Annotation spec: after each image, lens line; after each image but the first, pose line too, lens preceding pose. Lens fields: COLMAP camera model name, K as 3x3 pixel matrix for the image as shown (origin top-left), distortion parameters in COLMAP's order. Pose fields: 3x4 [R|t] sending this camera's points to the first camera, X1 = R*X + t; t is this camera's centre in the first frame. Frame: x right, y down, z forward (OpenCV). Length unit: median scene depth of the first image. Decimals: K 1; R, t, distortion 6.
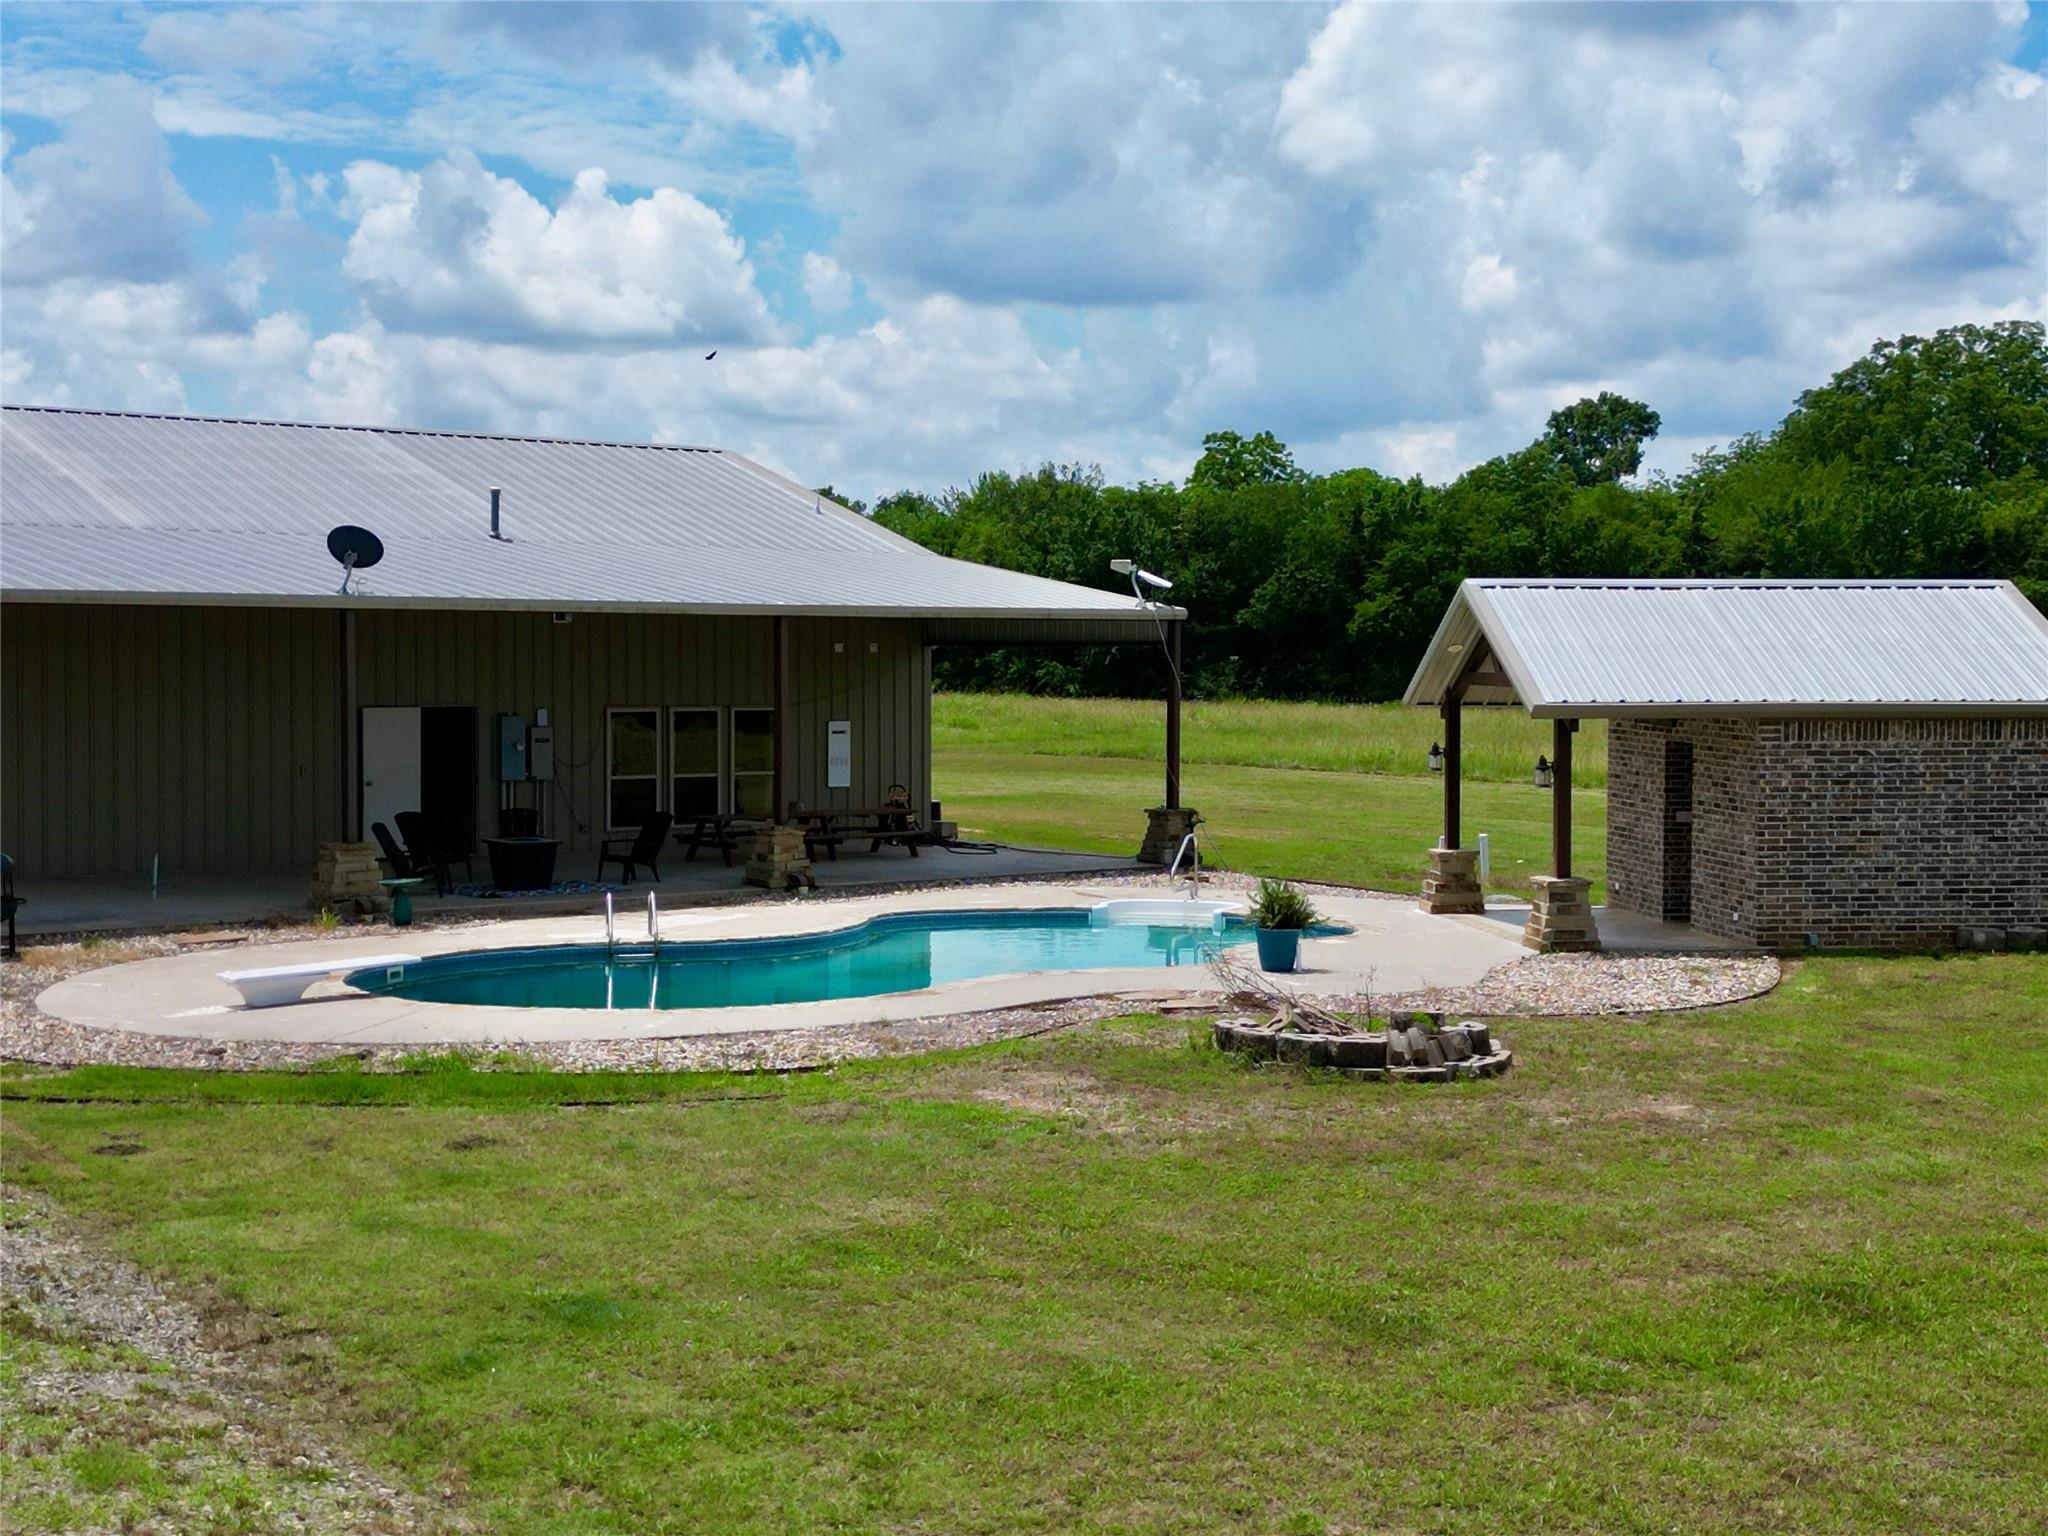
lens RADIAL K [[2859.0, 0, 1024.0], [0, 2859.0, 768.0], [0, 0, 1]] dist [0.195179, -0.828055]
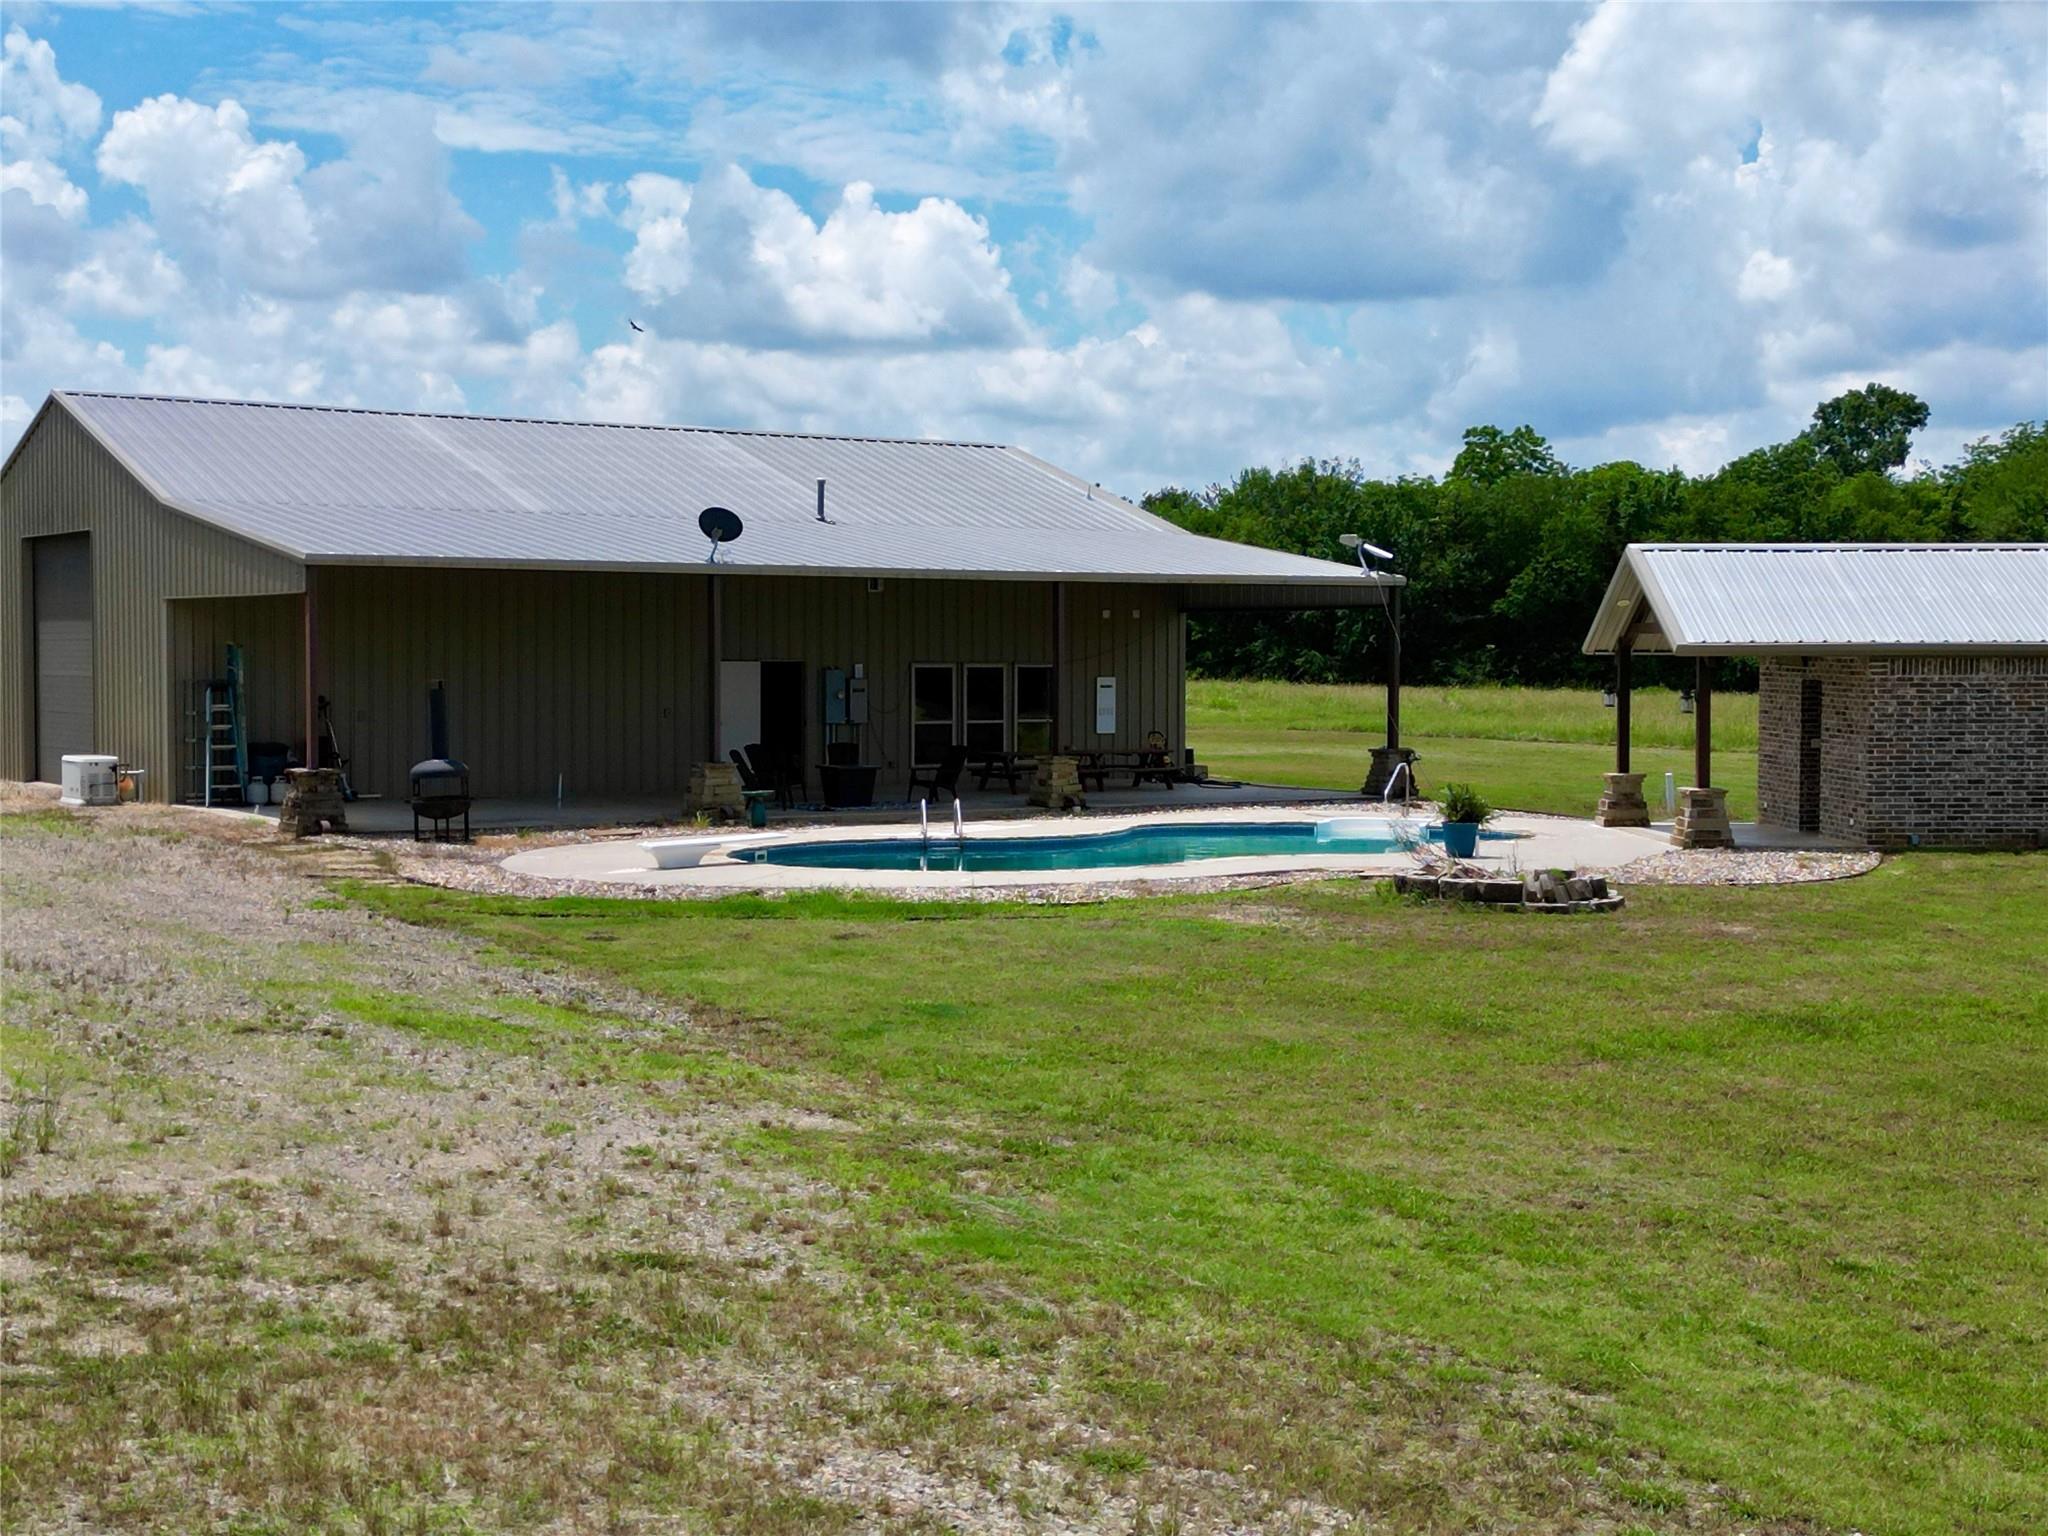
lens RADIAL K [[2859.0, 0, 1024.0], [0, 2859.0, 768.0], [0, 0, 1]] dist [0.195179, -0.828055]
pose [[0.995724, 0.001824, -0.092364, 0.010313], [-0.001794, 0.999998, 0.000406, 0.021734], [0.092365, -0.000239, 0.995725, -0.173808]]
